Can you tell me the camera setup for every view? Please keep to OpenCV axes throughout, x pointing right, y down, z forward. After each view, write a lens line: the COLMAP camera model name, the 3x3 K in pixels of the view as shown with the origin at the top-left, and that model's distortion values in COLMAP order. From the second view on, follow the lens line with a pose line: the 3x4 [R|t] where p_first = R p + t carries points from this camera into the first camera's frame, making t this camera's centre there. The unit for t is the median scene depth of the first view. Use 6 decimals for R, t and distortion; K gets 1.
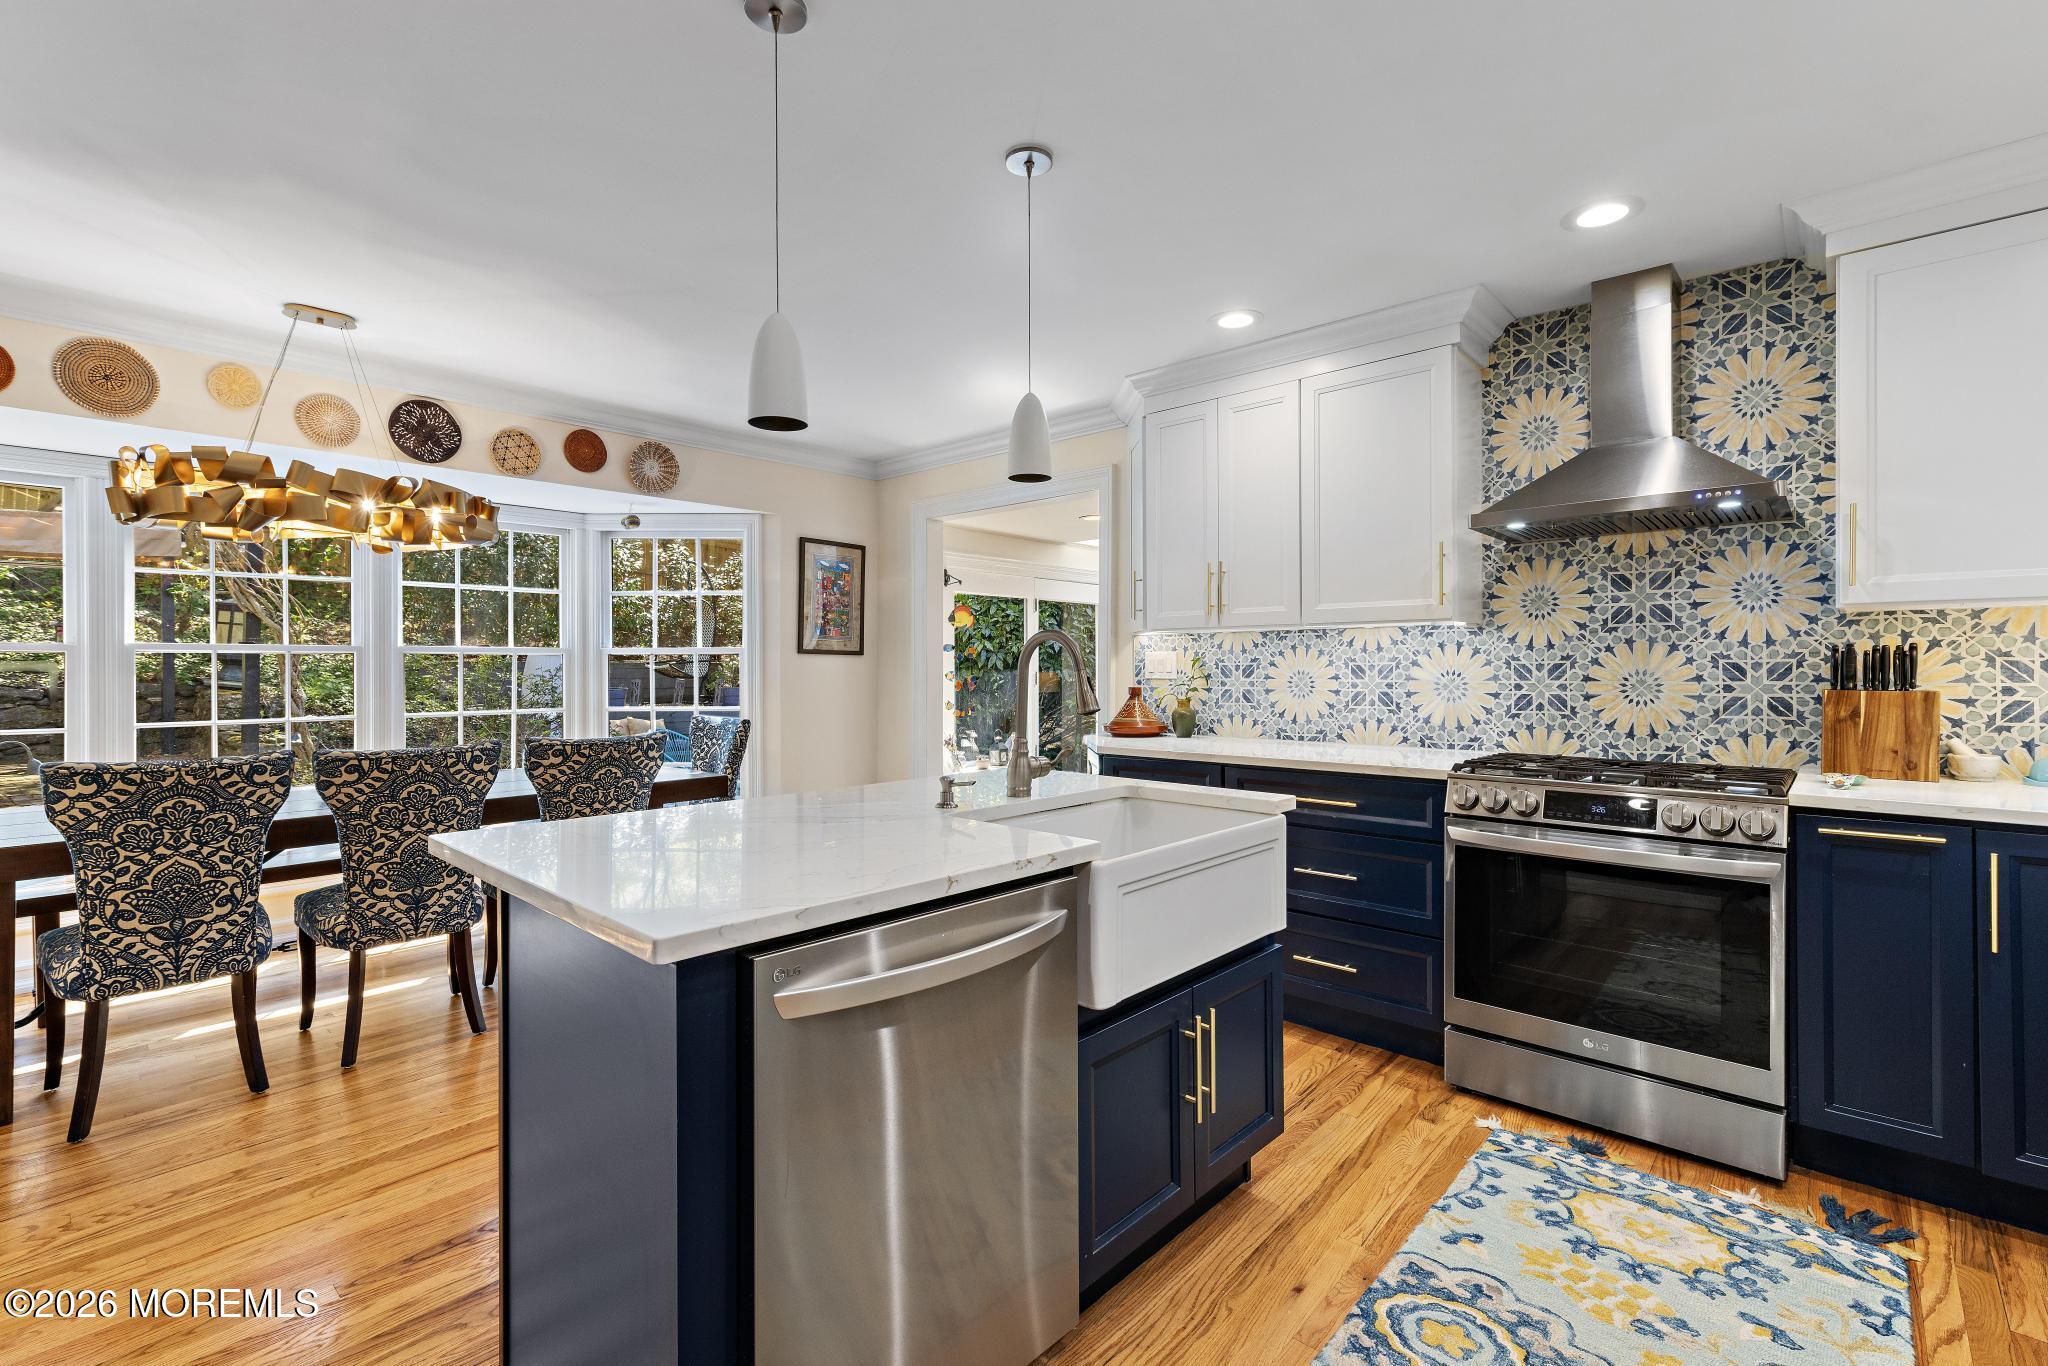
lens RADIAL K [[919.0, 0, 1032.5], [0, 919.0, 668.4], [0, 0, 1]] dist [0.006753, -0.000246]
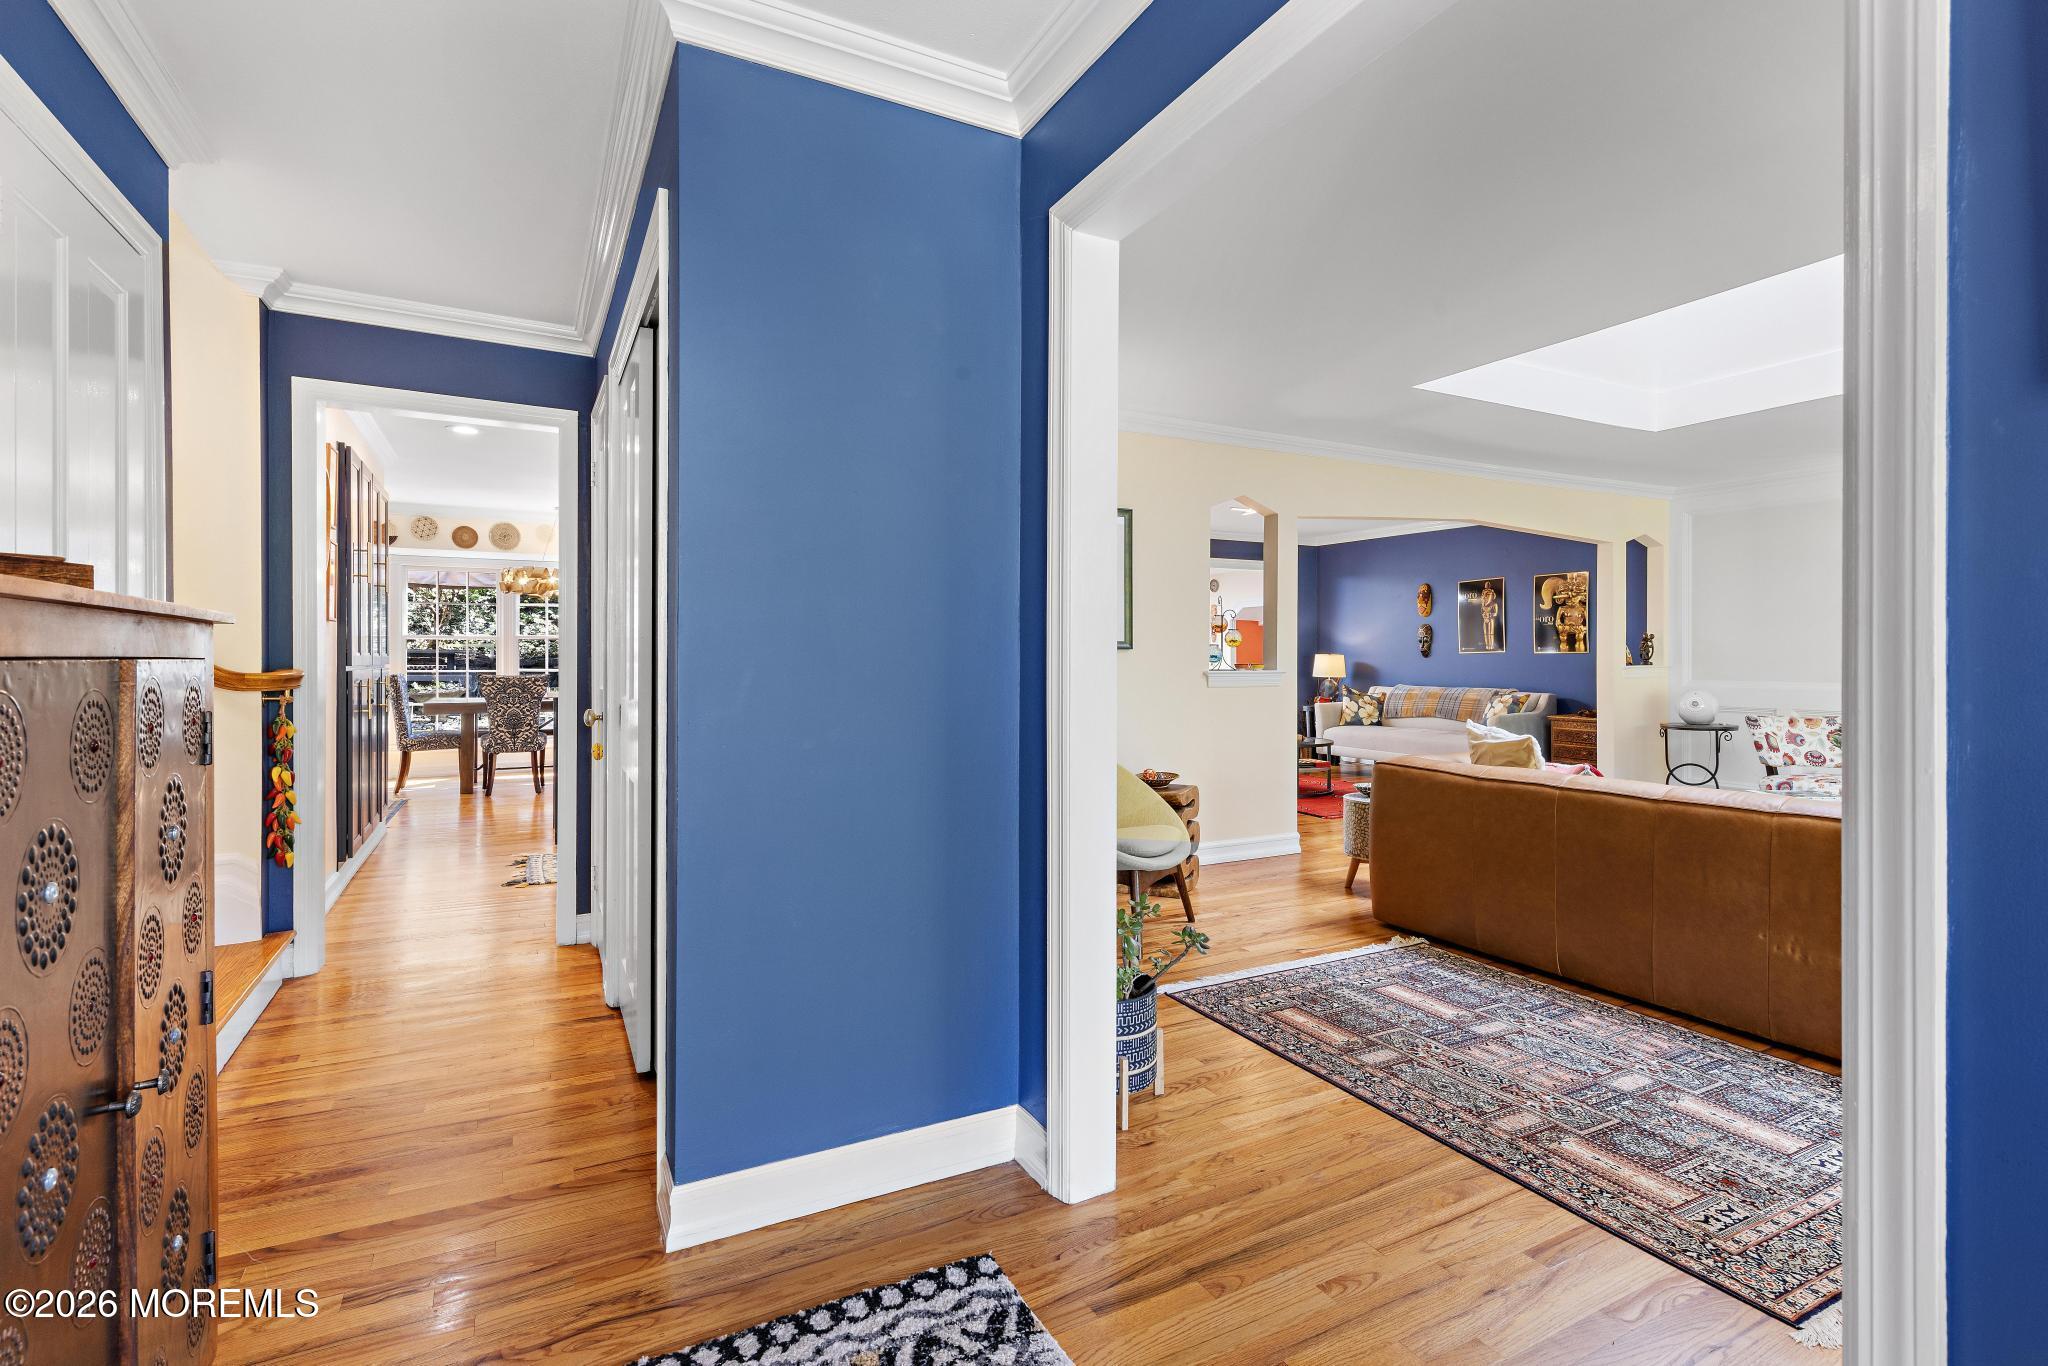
lens RADIAL K [[962.1, 0, 1042.5], [0, 962.1, 653.0], [0, 0, 1]] dist [0.001265, 0.000148]
pose [[0.943070, 0.002966, -0.332581, 1.471006], [-0.003843, 0.999991, -0.001979, 0.022462], [0.332572, 0.003145, 0.943073, -1.169107]]
